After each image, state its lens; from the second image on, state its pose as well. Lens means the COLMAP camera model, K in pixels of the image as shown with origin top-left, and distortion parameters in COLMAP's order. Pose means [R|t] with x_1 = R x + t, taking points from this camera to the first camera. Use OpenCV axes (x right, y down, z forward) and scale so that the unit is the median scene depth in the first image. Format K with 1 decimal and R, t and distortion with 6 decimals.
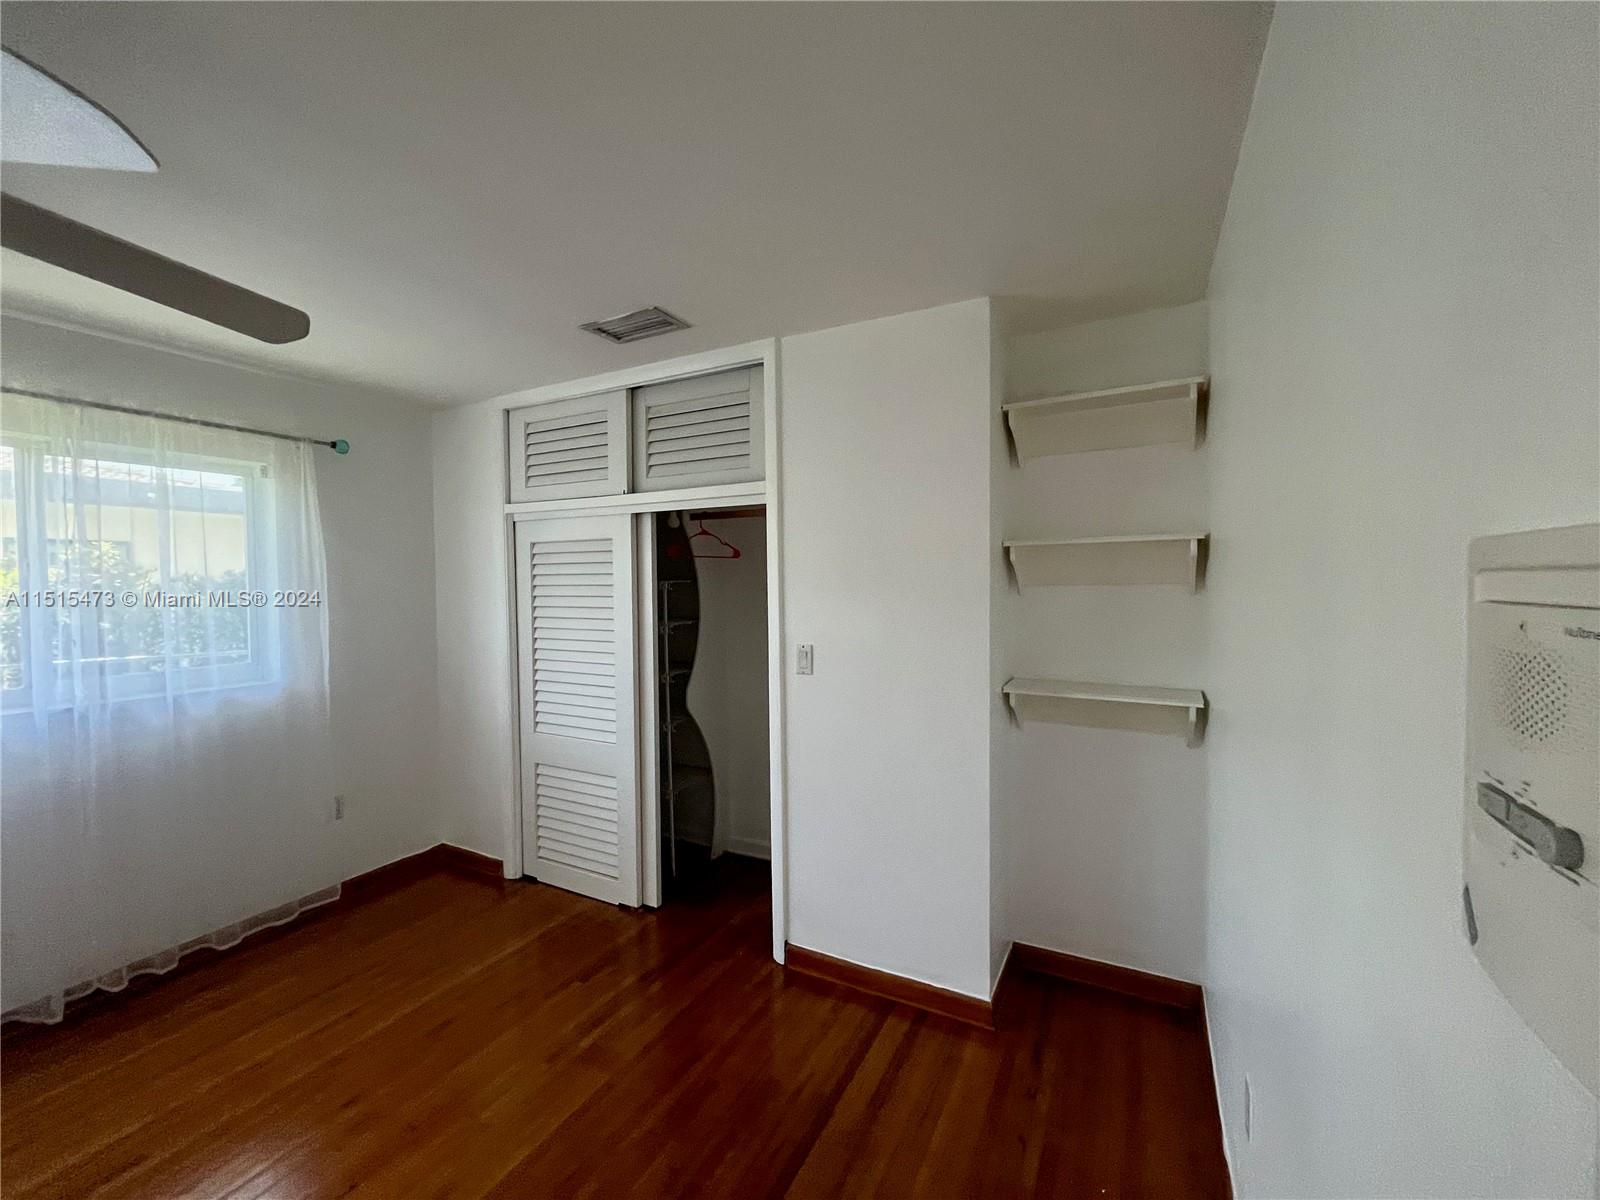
lens RADIAL K [[647.8, 0, 800.0], [0, 647.8, 600.0], [0, 0, 1]] dist [-0.003854, -0.000524]
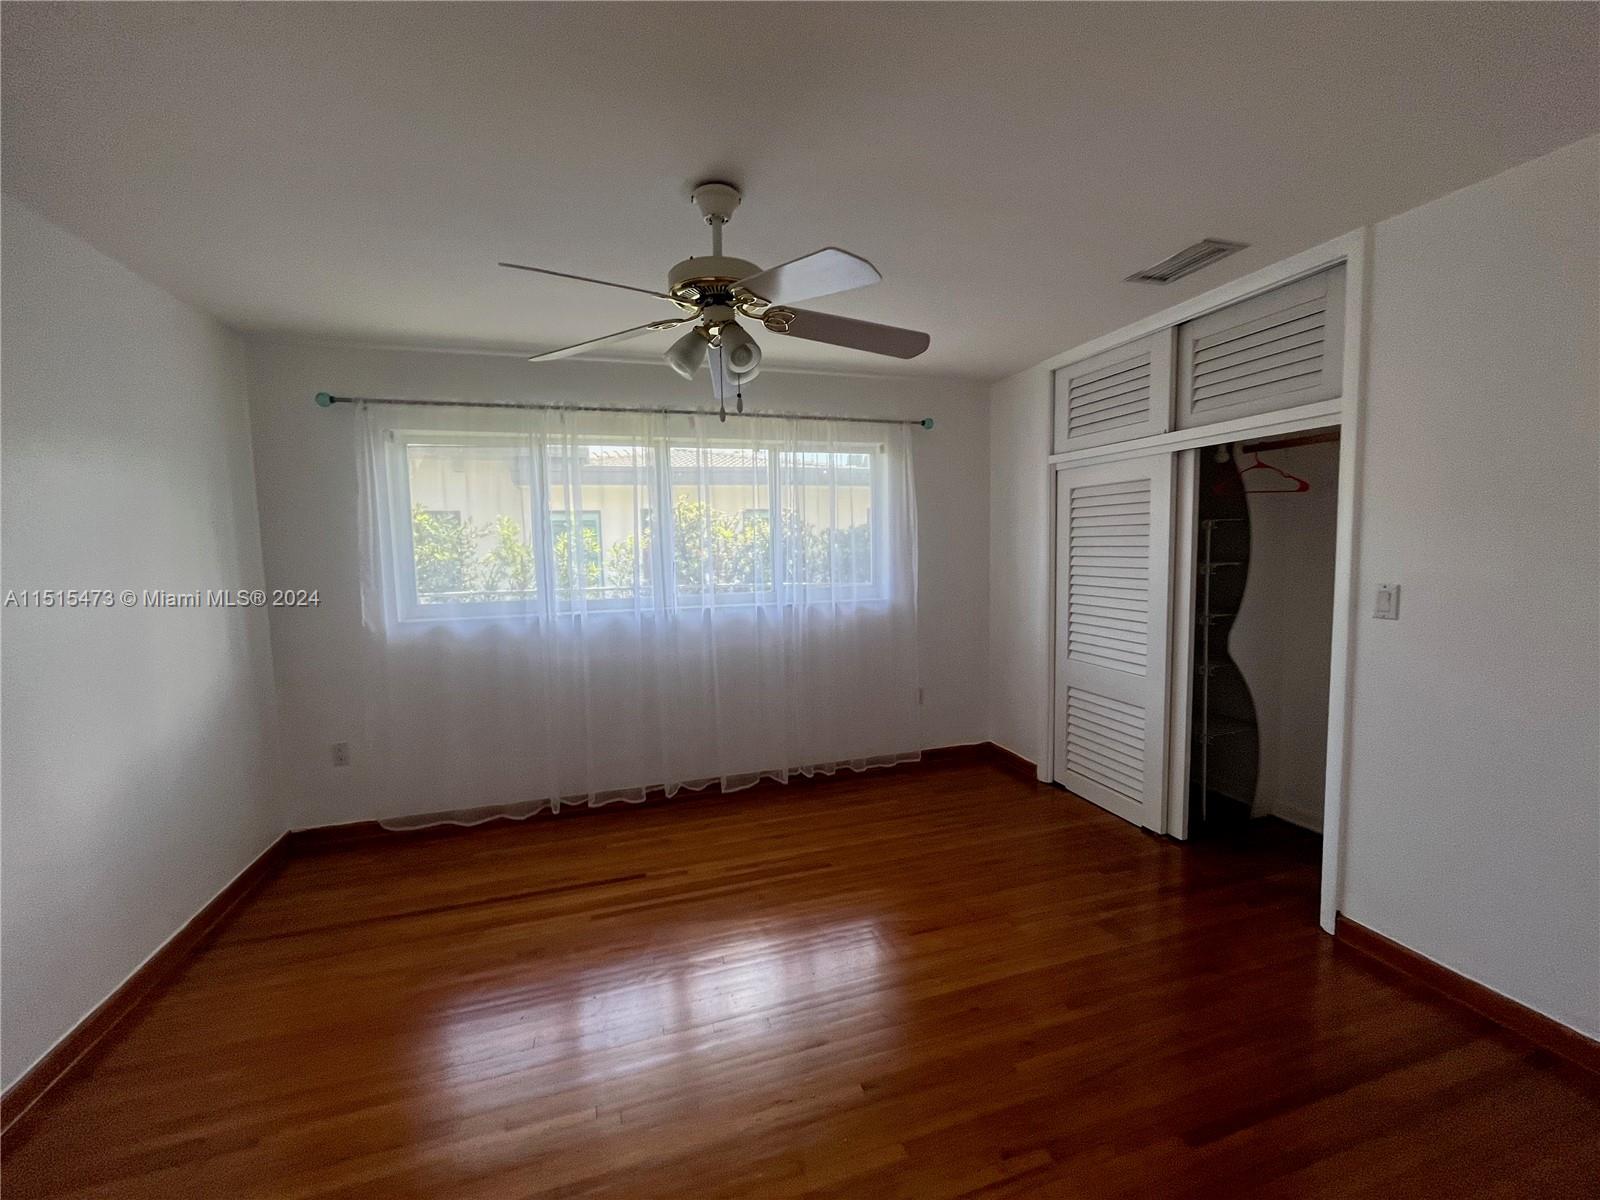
lens RADIAL K [[647.8, 0, 800.0], [0, 647.8, 600.0], [0, 0, 1]] dist [-0.003854, -0.000524]
pose [[0.711681, 0.054242, -0.700405, 0.046308], [-0.005750, 0.997431, 0.071402, 0.028622], [0.702479, -0.046788, 0.710165, -0.137828]]
